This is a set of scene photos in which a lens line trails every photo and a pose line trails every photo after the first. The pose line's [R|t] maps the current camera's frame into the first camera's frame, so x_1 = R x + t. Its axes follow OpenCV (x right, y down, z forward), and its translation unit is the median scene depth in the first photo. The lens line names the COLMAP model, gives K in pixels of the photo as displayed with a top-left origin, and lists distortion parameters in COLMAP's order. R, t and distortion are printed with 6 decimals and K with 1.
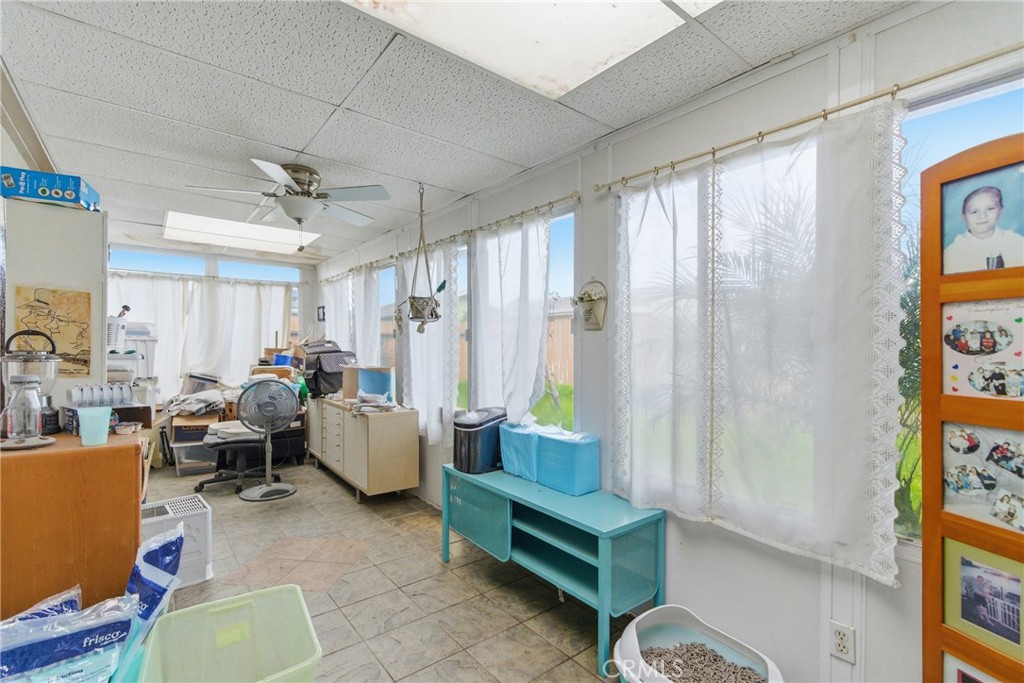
lens RADIAL K [[457.7, 0, 507.7], [0, 457.7, 340.1], [0, 0, 1]] dist [-0.003595, 0.000032]
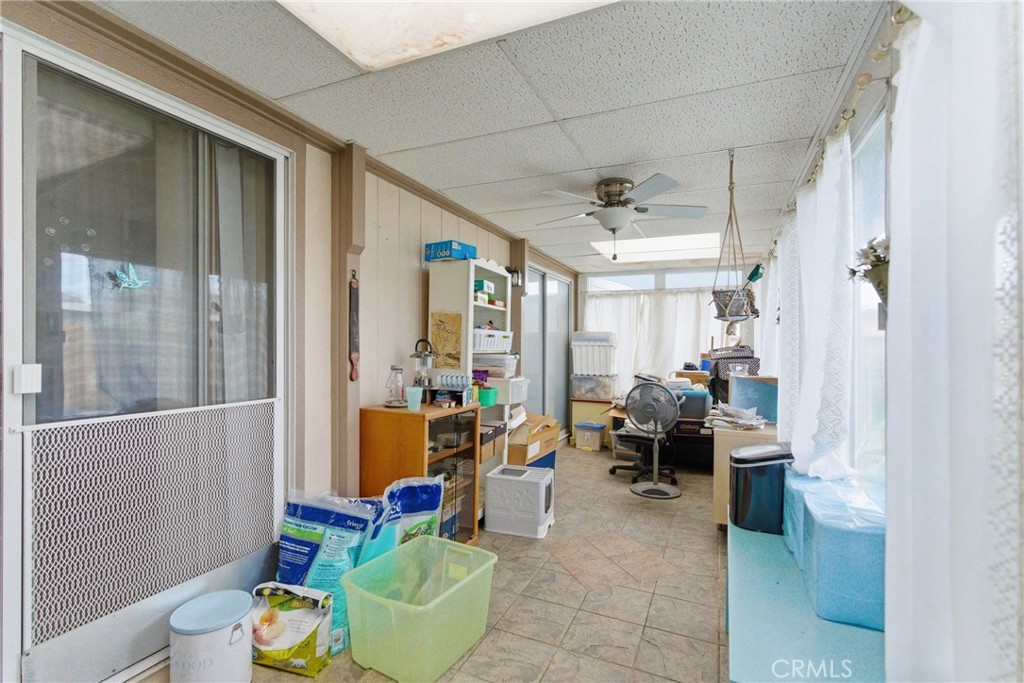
lens RADIAL K [[457.7, 0, 507.7], [0, 457.7, 340.1], [0, 0, 1]] dist [-0.003595, 0.000032]
pose [[0.470828, -0.013034, -0.882129, 0.258611], [0.001107, 0.999899, -0.014183, 0.003038], [0.882224, 0.005701, 0.470795, 0.215775]]
